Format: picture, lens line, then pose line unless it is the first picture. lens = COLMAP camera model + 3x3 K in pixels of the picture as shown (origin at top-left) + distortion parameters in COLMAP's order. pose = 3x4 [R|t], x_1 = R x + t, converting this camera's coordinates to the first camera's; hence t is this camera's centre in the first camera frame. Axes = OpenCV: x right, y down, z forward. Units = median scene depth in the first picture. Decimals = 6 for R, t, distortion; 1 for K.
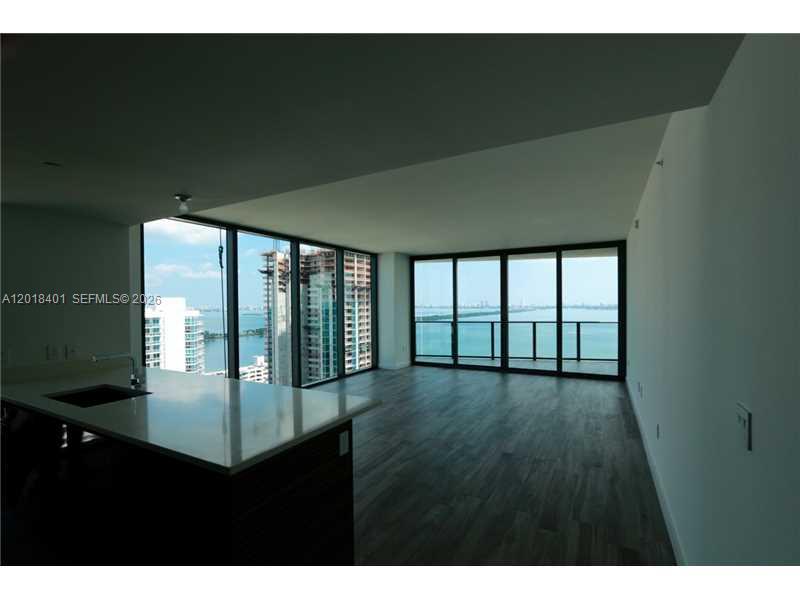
lens RADIAL K [[389.8, 0, 395.9], [0, 389.8, 302.3], [0, 0, 1]] dist [-0.016023, 0.002698]
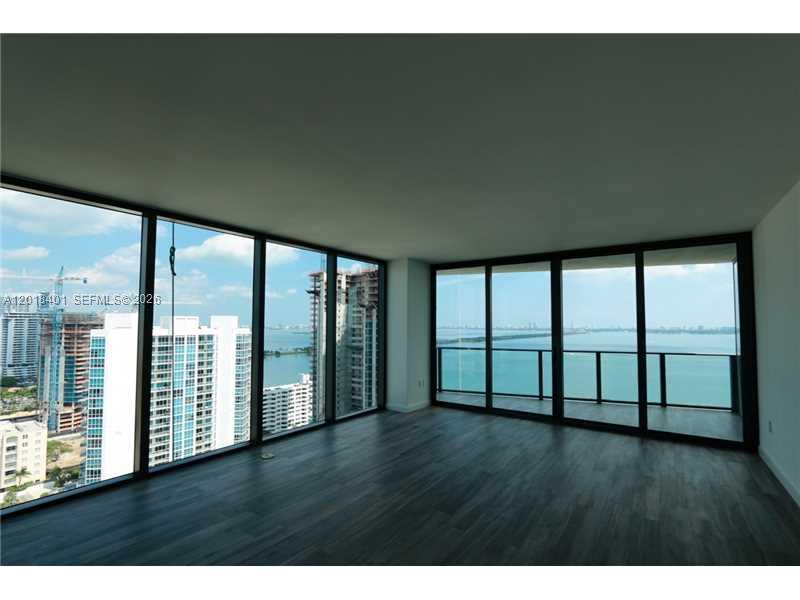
lens RADIAL K [[367.1, 0, 402.2], [0, 367.1, 303.8], [0, 0, 1]] dist [-0.012706, -0.000103]
pose [[0.992761, 0.005812, -0.119964, 0.059316], [-0.011967, 0.998645, -0.050655, -0.001296], [0.119507, 0.051724, 0.991485, 0.231813]]
